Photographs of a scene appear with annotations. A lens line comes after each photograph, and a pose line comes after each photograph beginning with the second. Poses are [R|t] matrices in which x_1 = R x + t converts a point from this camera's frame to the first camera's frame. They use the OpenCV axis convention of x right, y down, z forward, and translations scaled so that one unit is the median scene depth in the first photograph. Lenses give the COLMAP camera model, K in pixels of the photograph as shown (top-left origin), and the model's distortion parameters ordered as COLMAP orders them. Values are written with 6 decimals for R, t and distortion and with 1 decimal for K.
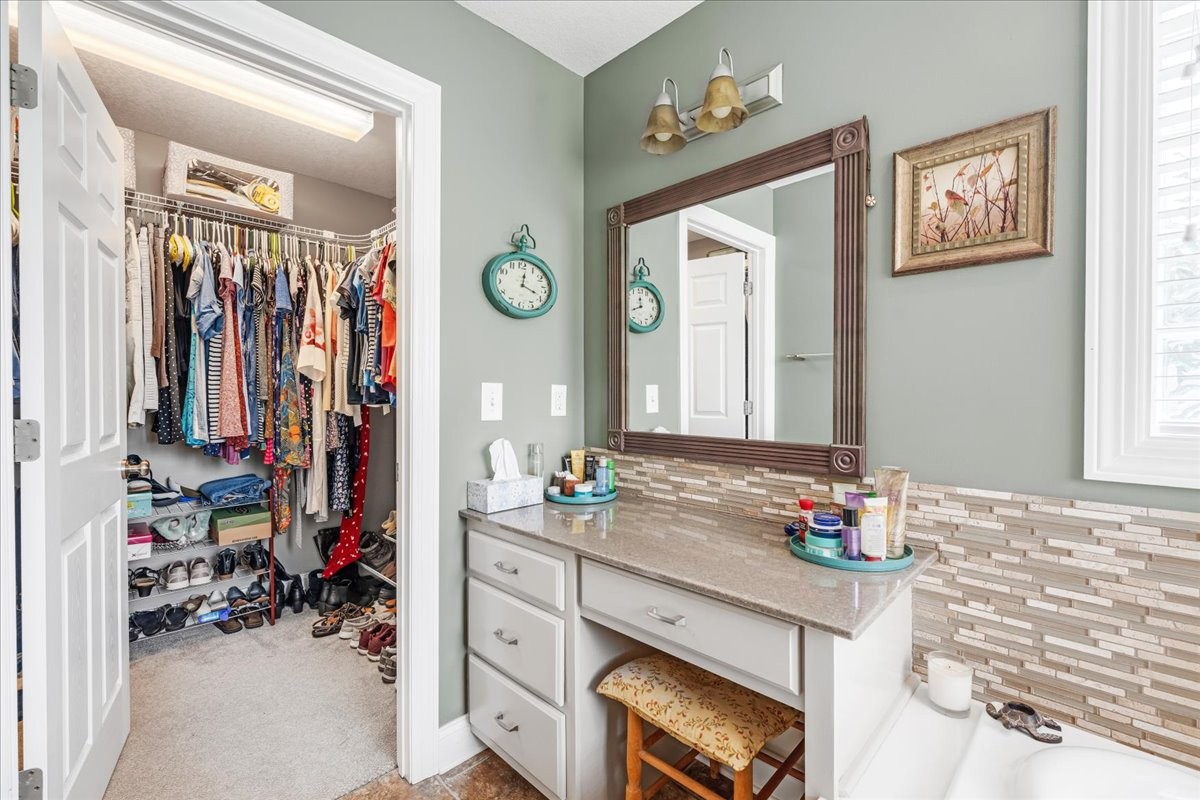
lens RADIAL K [[506.8, 0, 619.6], [0, 506.8, 399.8], [0, 0, 1]] dist [-0.000578, 0.000027]
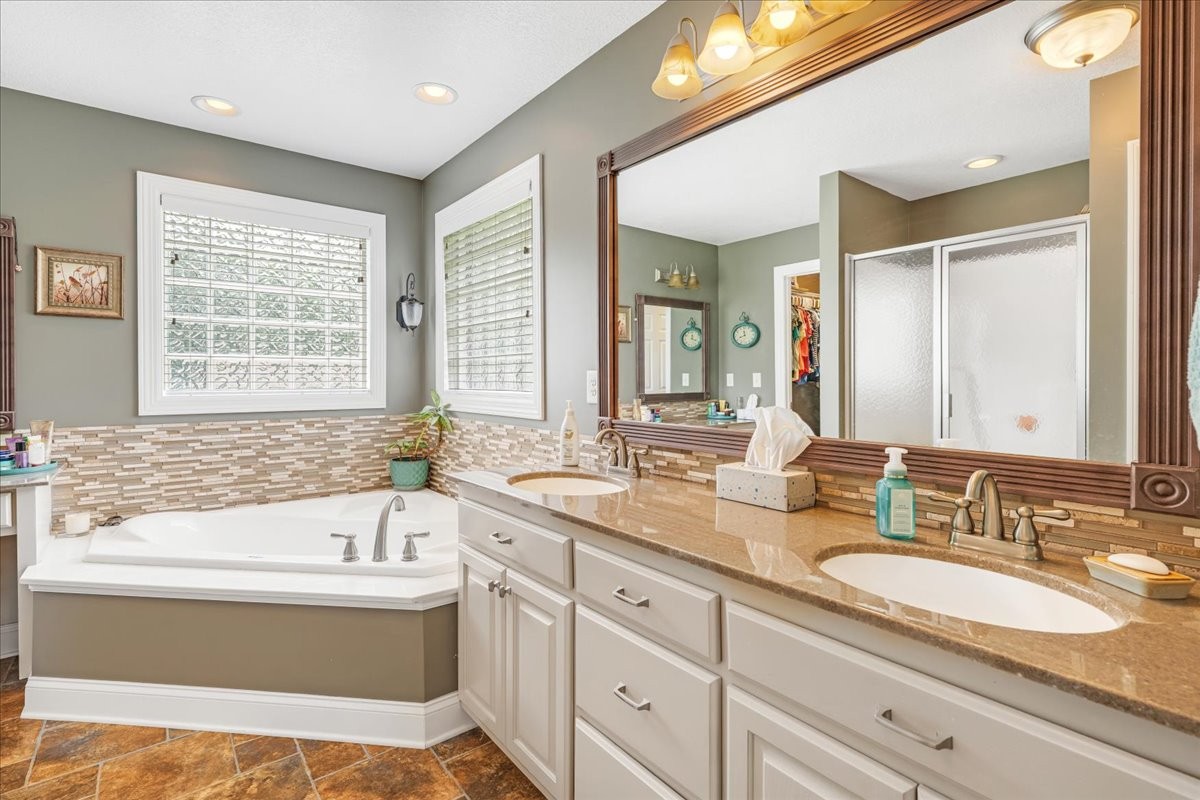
lens RADIAL K [[560.1, 0, 601.2], [0, 560.1, 380.3], [0, 0, 1]] dist [-0.001025, -0.002802]
pose [[0.124241, -0.001818, 0.992250, -1.309048], [0.016044, 0.999871, -0.000177, 0.022336], [-0.992122, 0.015942, 0.124254, -1.370576]]
